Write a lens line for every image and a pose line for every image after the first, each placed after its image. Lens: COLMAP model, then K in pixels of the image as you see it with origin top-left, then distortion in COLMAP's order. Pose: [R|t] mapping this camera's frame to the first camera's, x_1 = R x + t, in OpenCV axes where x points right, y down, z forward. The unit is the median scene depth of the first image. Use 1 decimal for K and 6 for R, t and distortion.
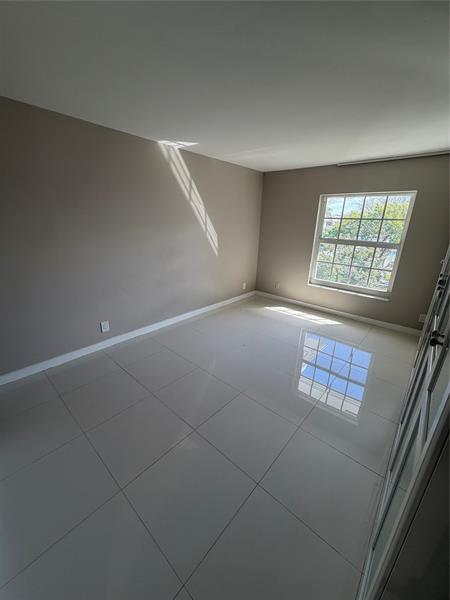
lens RADIAL K [[240.2, 0, 224.2], [0, 240.2, 295.2], [0, 0, 1]] dist [-0.002473, -0.000259]
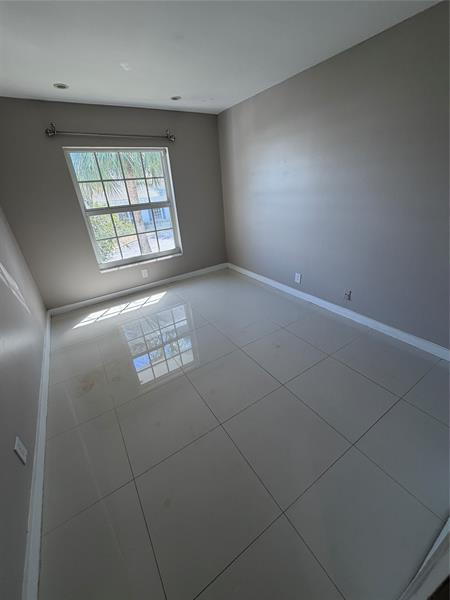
lens RADIAL K [[240.2, 0, 222.3], [0, 240.2, 304.2], [0, 0, 1]] dist [-0.002473, -0.000259]
pose [[0.262942, -0.468331, 0.843521, -0.281738], [0.377639, 0.854489, 0.356703, -0.095607], [-0.887835, 0.224754, 0.401541, 0.395681]]
